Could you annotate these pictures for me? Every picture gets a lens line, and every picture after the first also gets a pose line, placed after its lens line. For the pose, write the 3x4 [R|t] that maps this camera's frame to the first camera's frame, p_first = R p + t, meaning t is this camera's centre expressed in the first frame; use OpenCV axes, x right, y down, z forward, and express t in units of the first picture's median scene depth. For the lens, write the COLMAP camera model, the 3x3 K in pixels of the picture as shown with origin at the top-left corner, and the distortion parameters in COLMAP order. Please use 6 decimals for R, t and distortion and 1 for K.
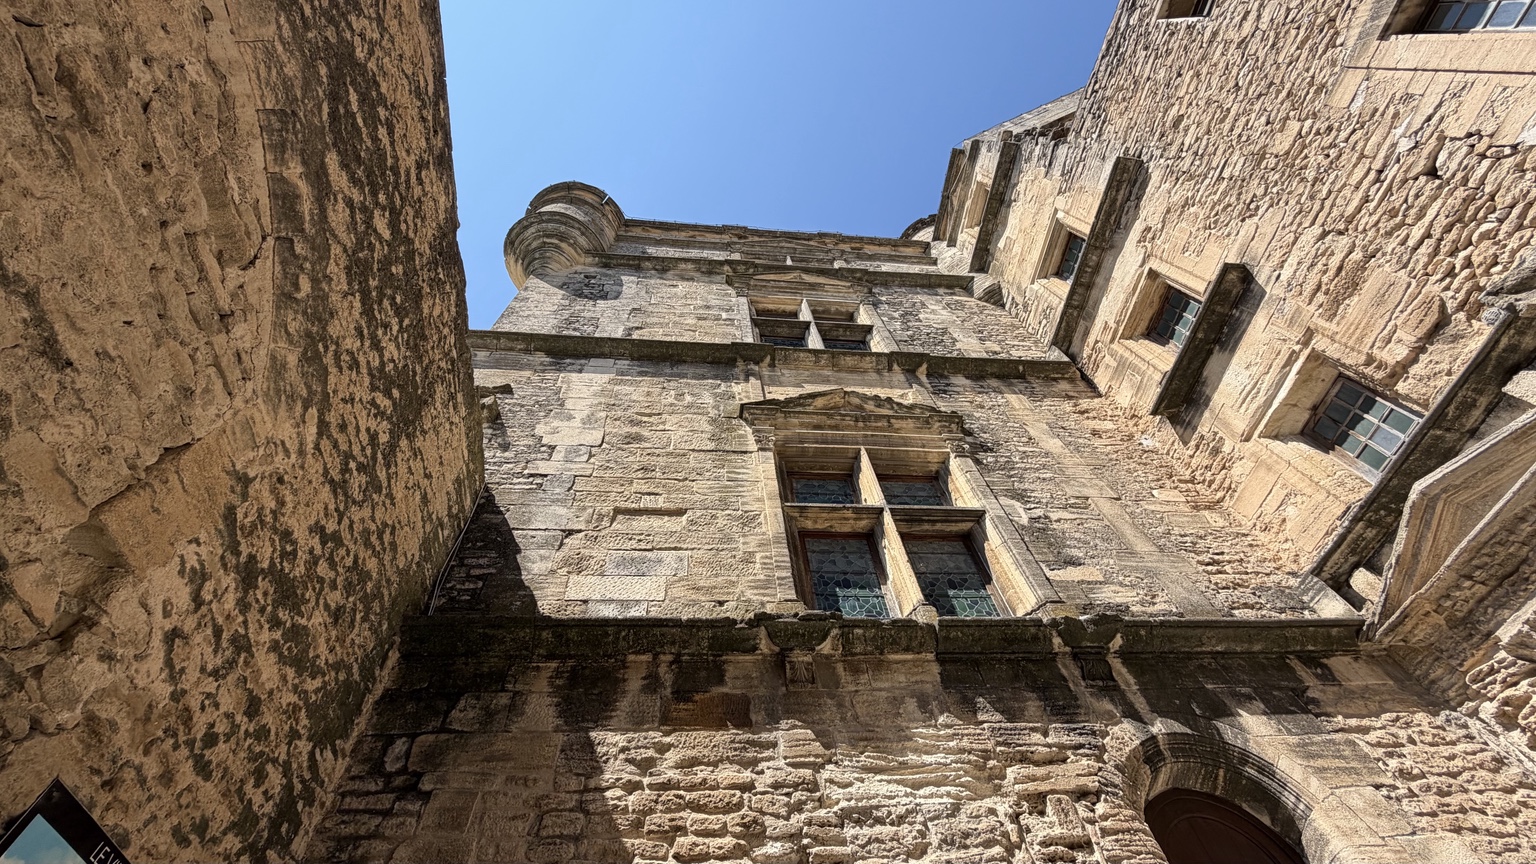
lens RADIAL K [[613.1, 0, 763.2], [0, 613.1, 433.0], [0, 0, 1]] dist [0.000010, 0.000534]
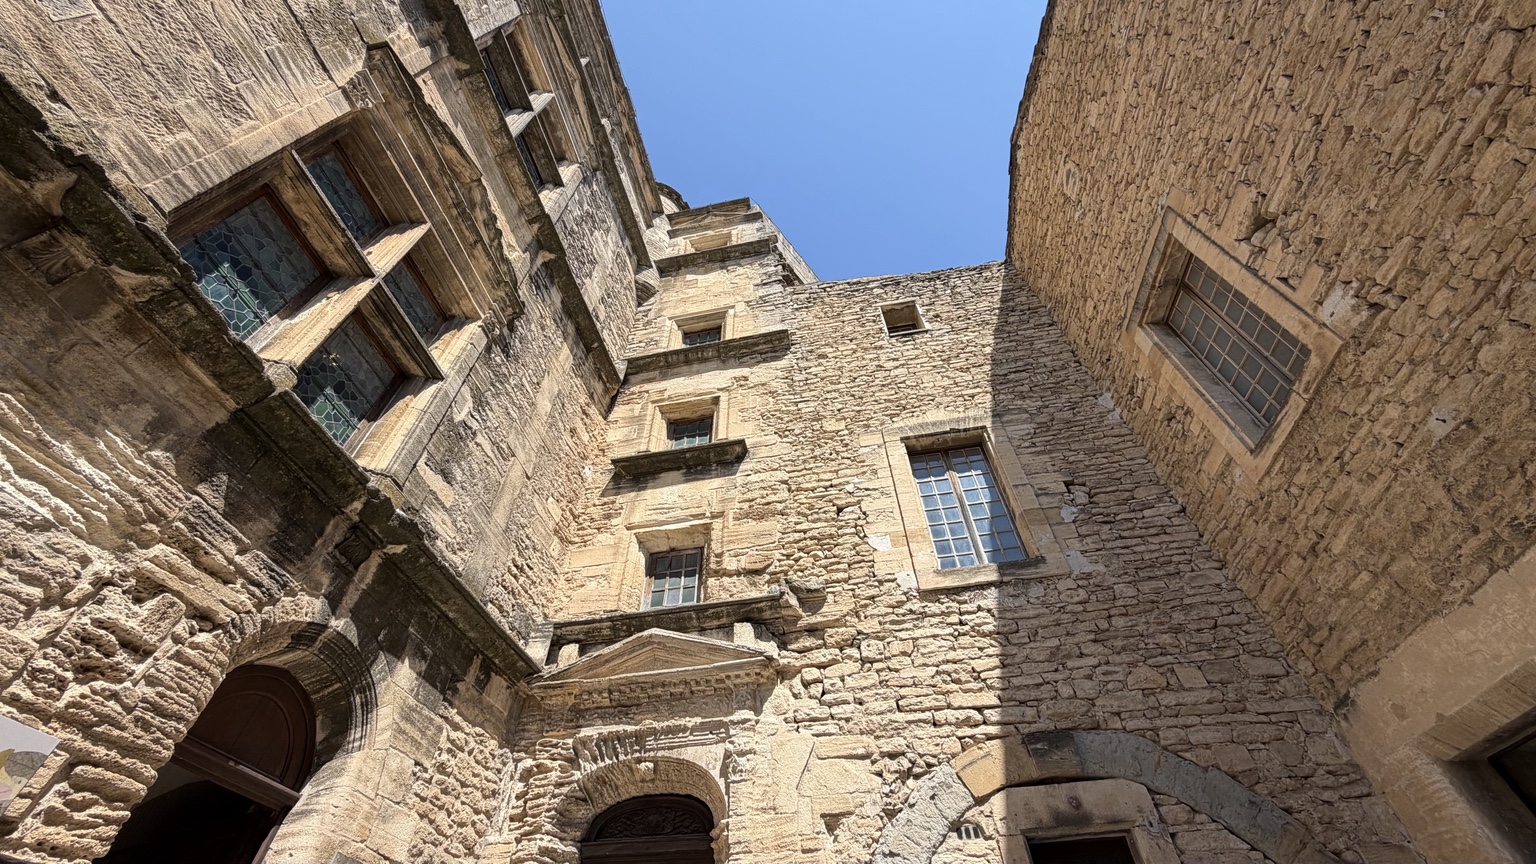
lens RADIAL K [[613.1, 0, 763.2], [0, 613.1, 433.0], [0, 0, 1]] dist [0.000010, 0.000534]
pose [[0.282849, 0.763618, 0.580418, 0.037657], [-0.816621, 0.509131, -0.271875, 0.039507], [-0.503117, -0.397081, 0.767593, 0.031635]]
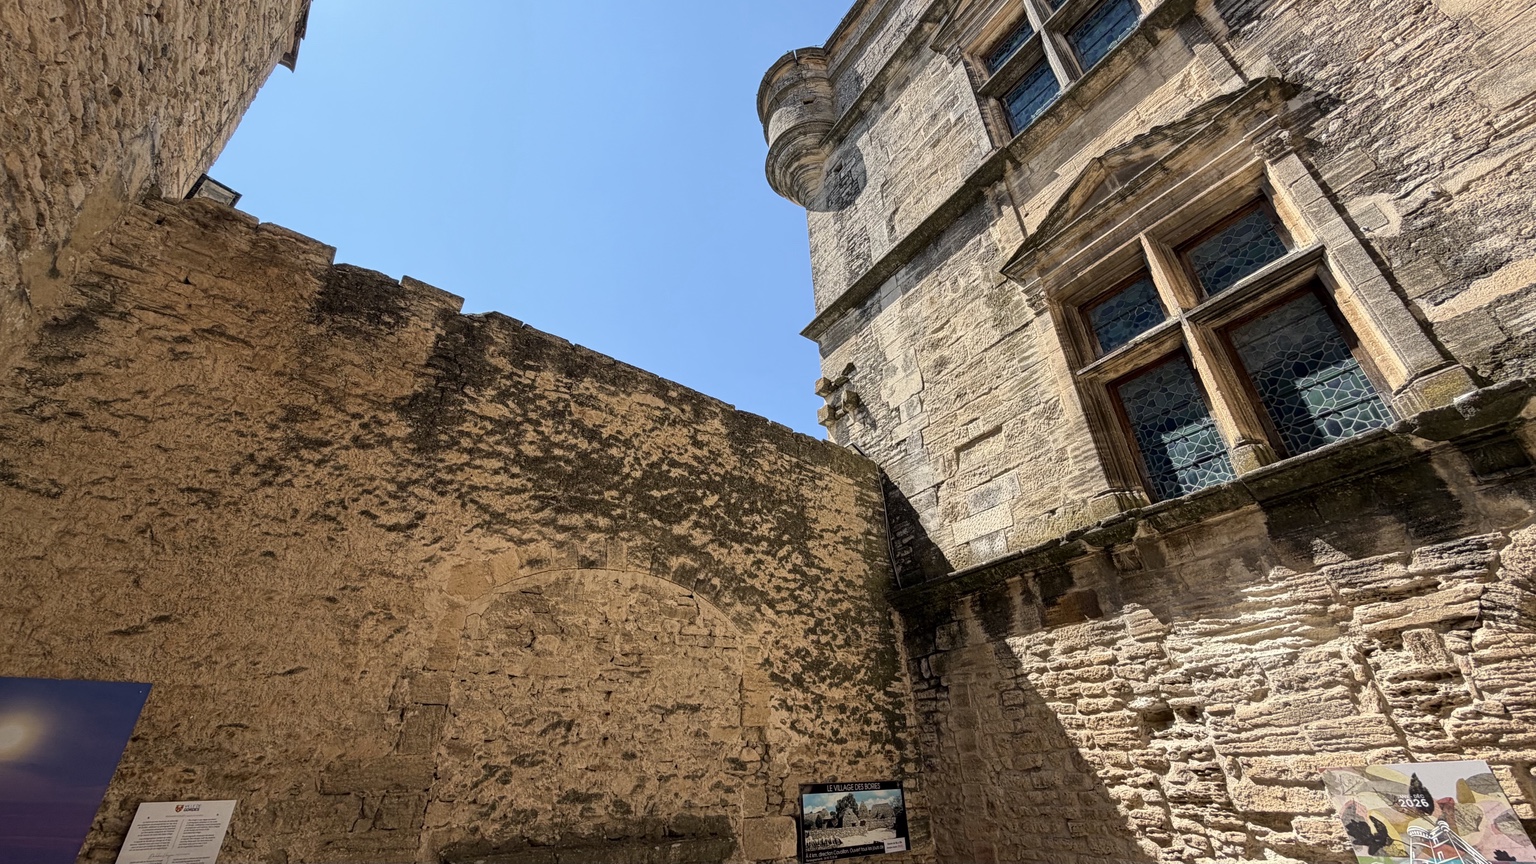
lens RADIAL K [[613.1, 0, 763.2], [0, 613.1, 433.0], [0, 0, 1]] dist [0.000010, 0.000534]
pose [[0.481677, -0.378595, -0.790350, 0.789849], [0.736304, 0.663906, 0.130713, -0.484760], [0.475230, -0.644899, 0.598550, 0.089730]]
